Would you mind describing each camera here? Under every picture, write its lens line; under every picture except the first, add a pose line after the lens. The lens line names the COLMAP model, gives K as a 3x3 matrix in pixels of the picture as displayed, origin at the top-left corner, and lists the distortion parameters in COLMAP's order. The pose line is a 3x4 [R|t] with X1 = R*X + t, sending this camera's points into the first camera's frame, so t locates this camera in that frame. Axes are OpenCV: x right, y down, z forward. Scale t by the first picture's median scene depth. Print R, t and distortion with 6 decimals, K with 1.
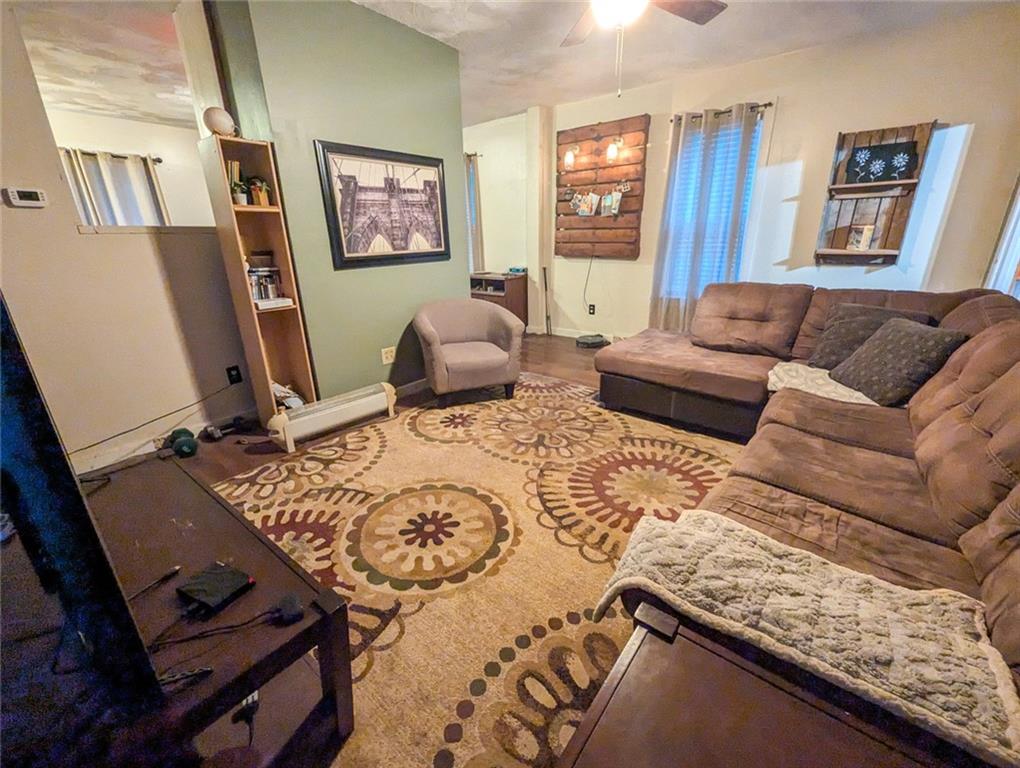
lens RADIAL K [[422.5, 0, 519.0], [0, 422.5, 385.1], [0, 0, 1]] dist [0.000363, 0.000190]
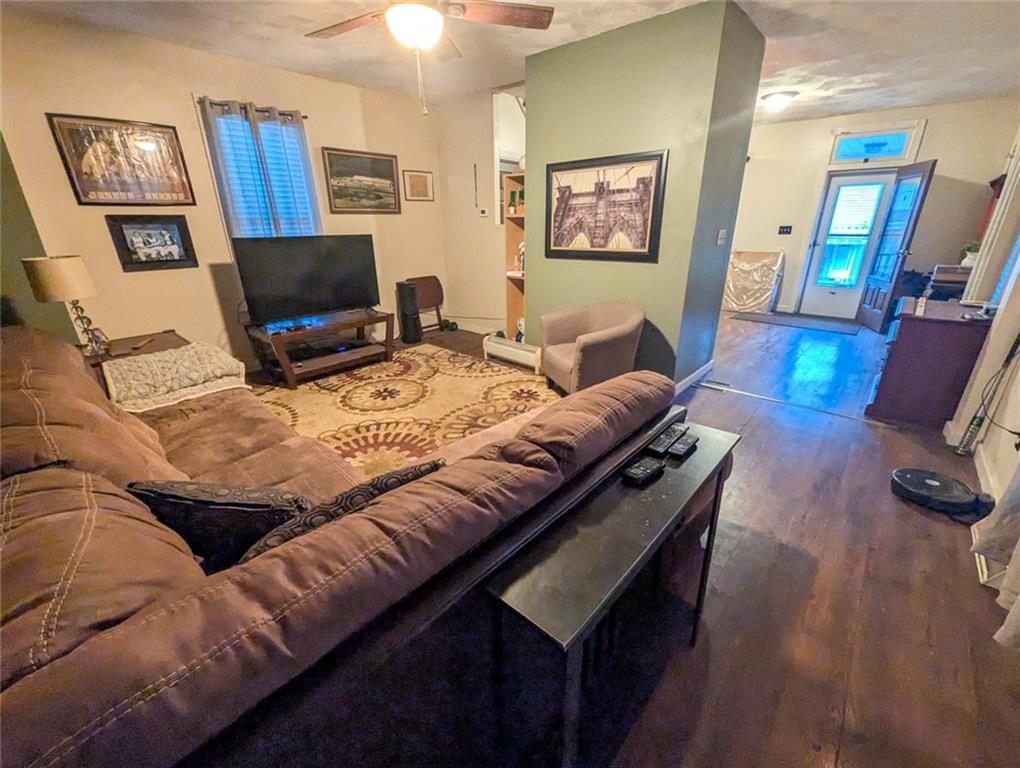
lens RADIAL K [[422.5, 0, 513.7], [0, 422.5, 387.3], [0, 0, 1]] dist [0.000363, 0.000190]
pose [[-0.057333, 0.380964, -0.922811, 1.003717], [-0.324516, 0.867025, 0.378096, -0.396810], [0.944141, 0.321144, 0.073920, 0.942498]]
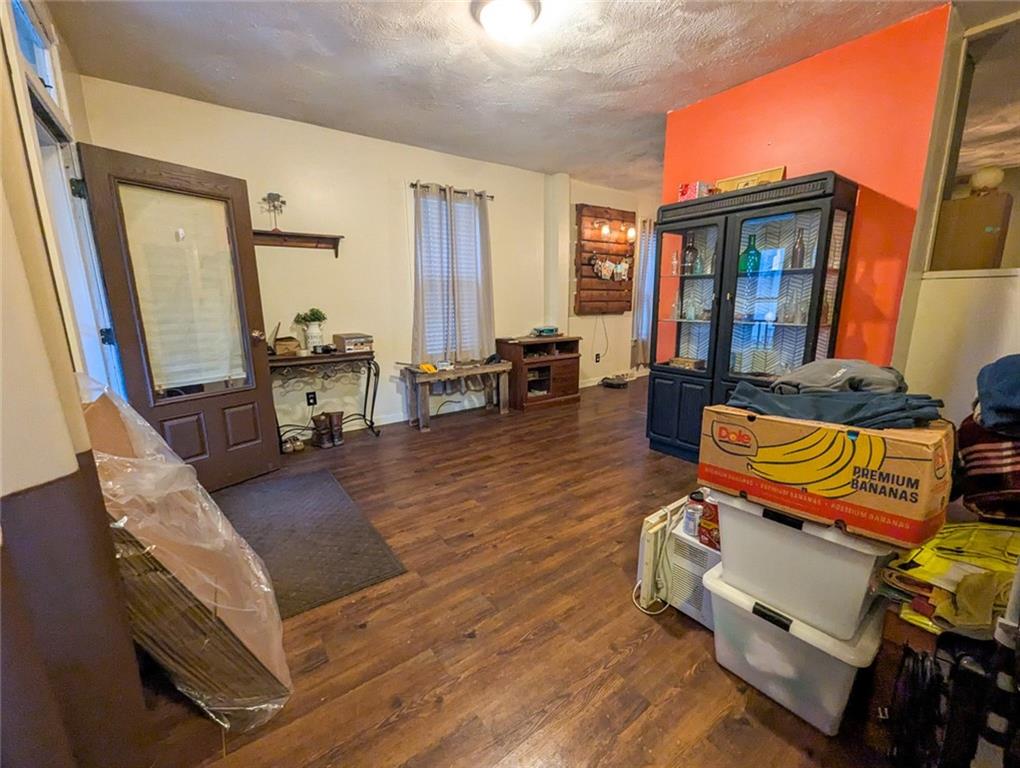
lens RADIAL K [[422.5, 0, 515.3], [0, 422.5, 385.9], [0, 0, 1]] dist [0.000363, 0.000190]
pose [[0.252727, -0.172583, 0.952021, -1.831601], [0.335944, 0.938398, 0.080933, -0.514504], [-0.907342, 0.299372, 0.295137, 1.653447]]
